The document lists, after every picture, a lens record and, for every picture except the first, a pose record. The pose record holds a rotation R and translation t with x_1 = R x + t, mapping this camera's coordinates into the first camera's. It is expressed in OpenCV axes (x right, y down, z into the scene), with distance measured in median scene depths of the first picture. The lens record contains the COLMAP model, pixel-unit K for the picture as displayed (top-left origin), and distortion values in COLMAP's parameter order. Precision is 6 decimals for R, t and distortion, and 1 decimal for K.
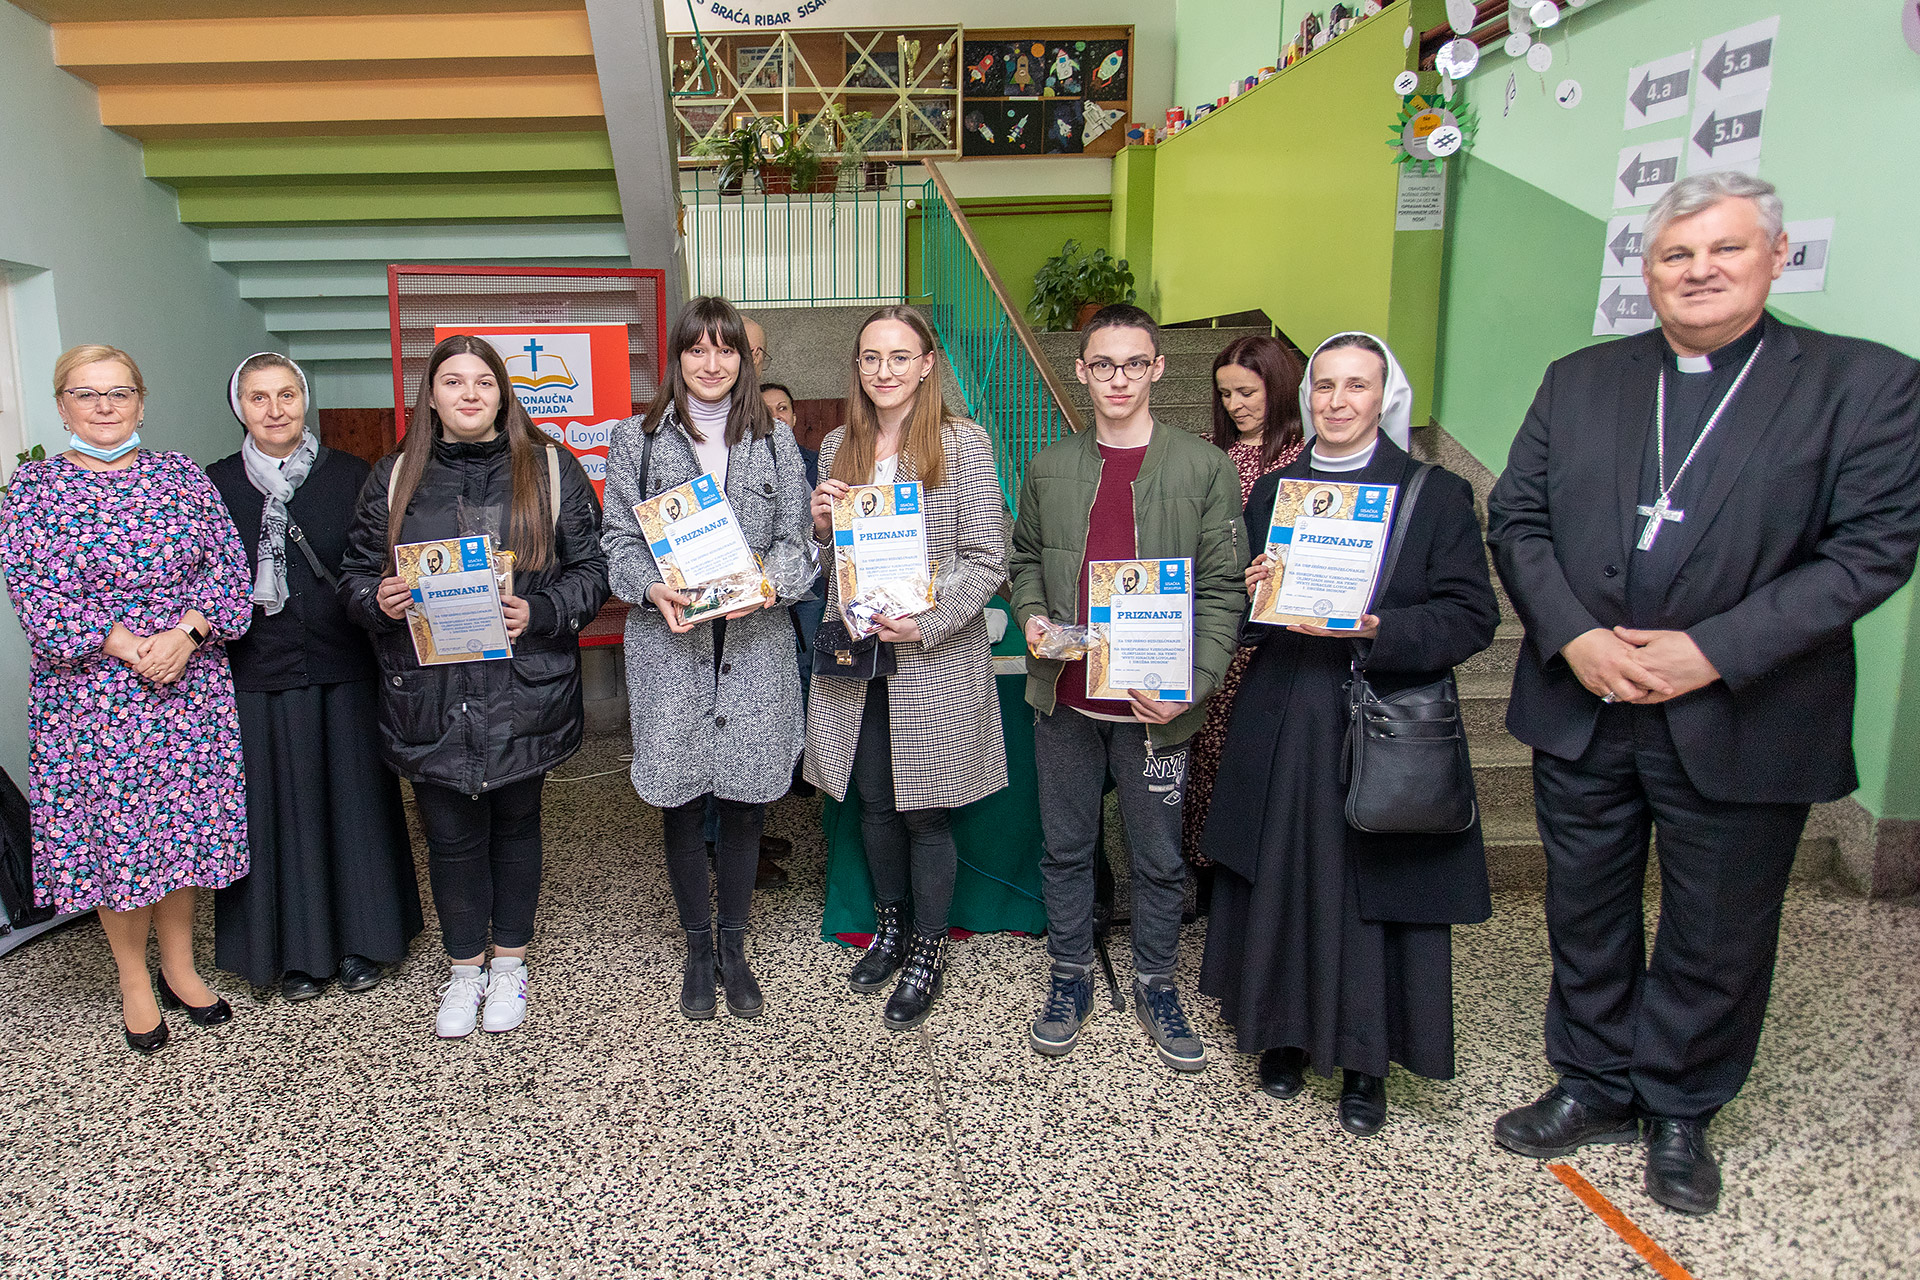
lens RADIAL K [[1191.4, 0, 729.3], [0, 1191.4, 585.4], [0, 0, 1]] dist [-0.005192, 0.004155]
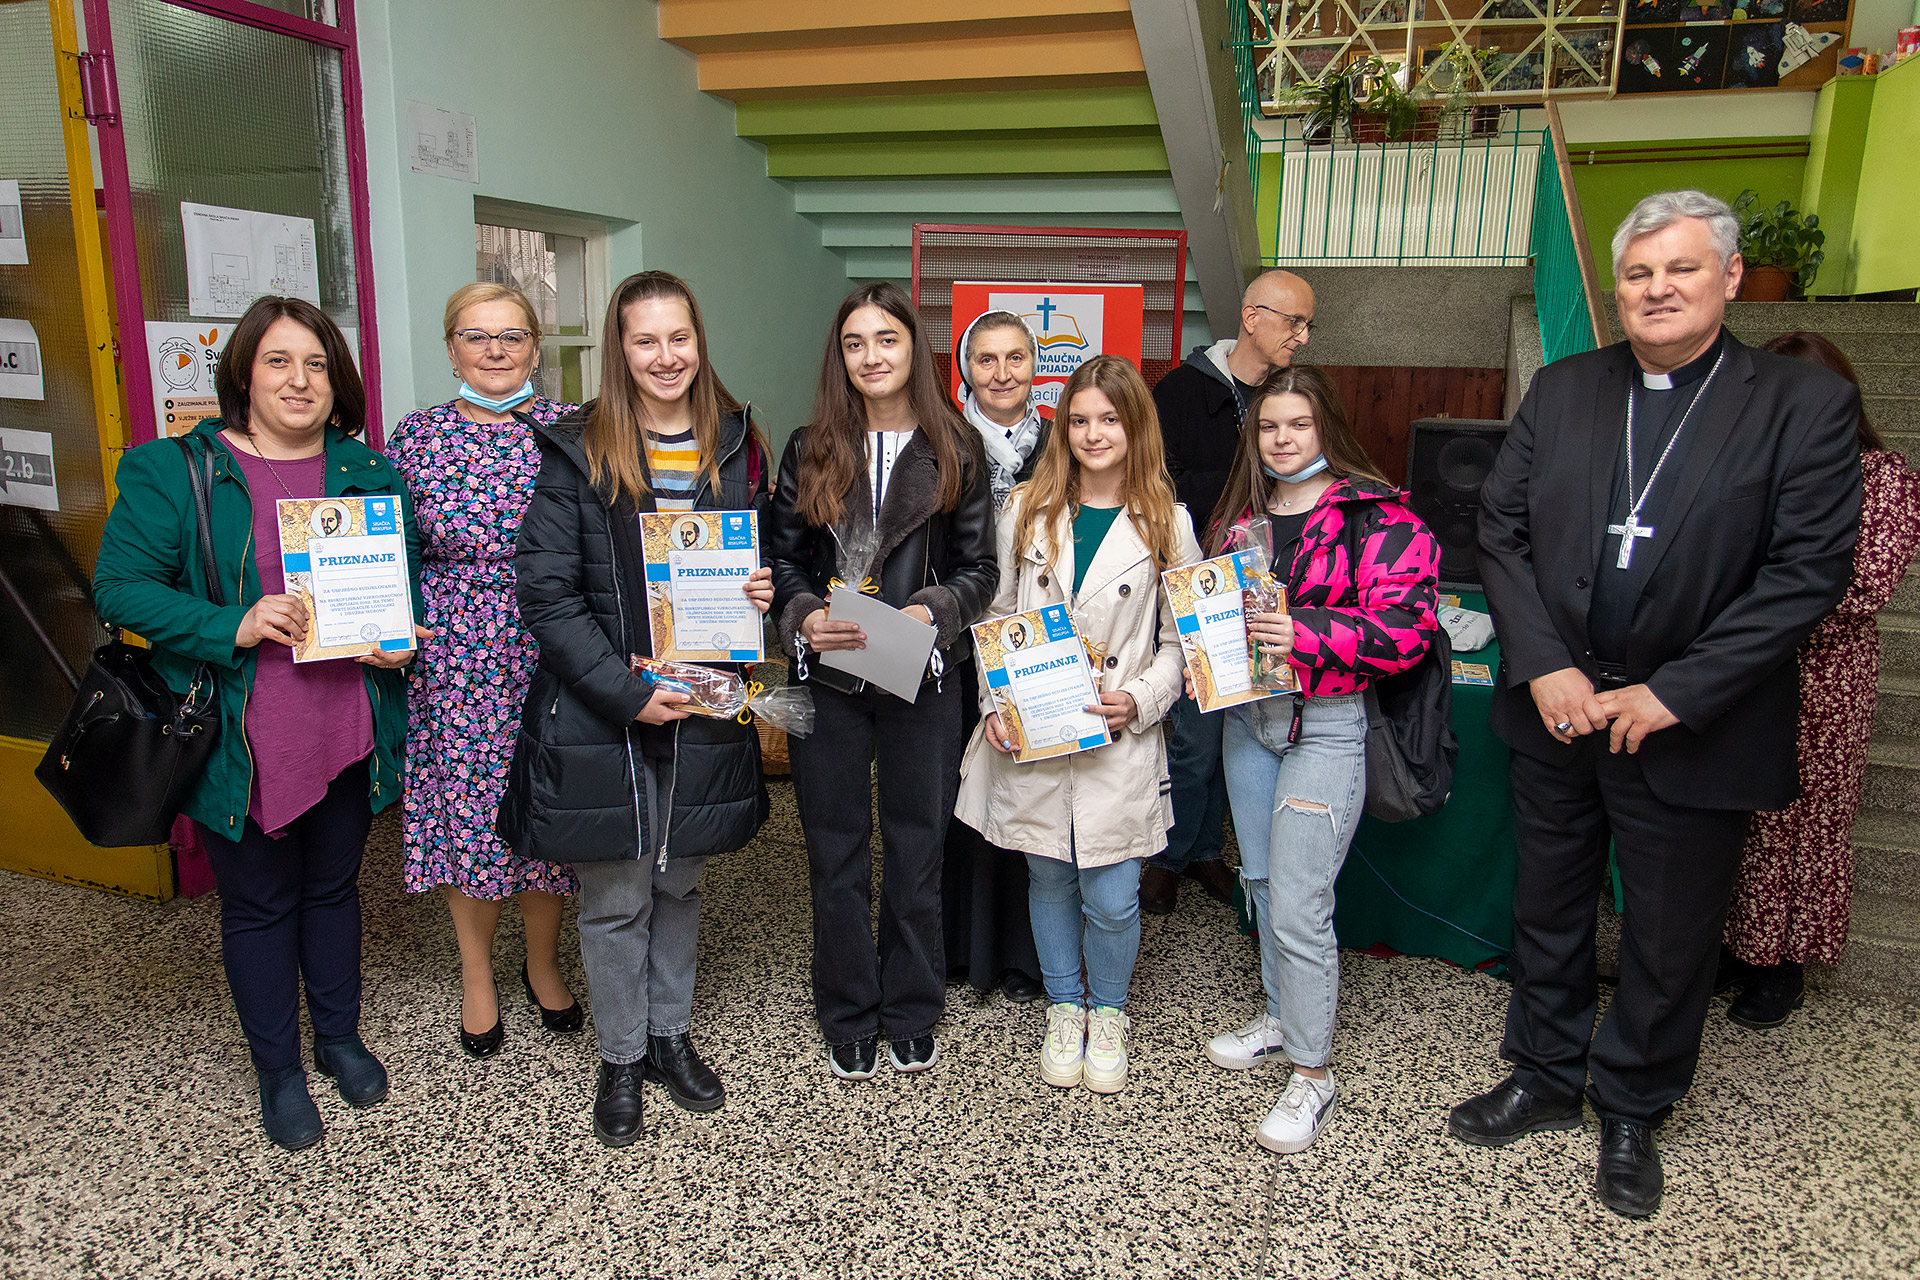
lens RADIAL K [[1209.4, 0, 980.9], [0, 1209.4, 577.6], [0, 0, 1]] dist [0.005956, 0.000011]
pose [[0.947294, 0.102375, -0.303567, 0.180325], [-0.091050, 0.994526, 0.051270, -0.026876], [0.307154, -0.020928, 0.951430, -0.004726]]
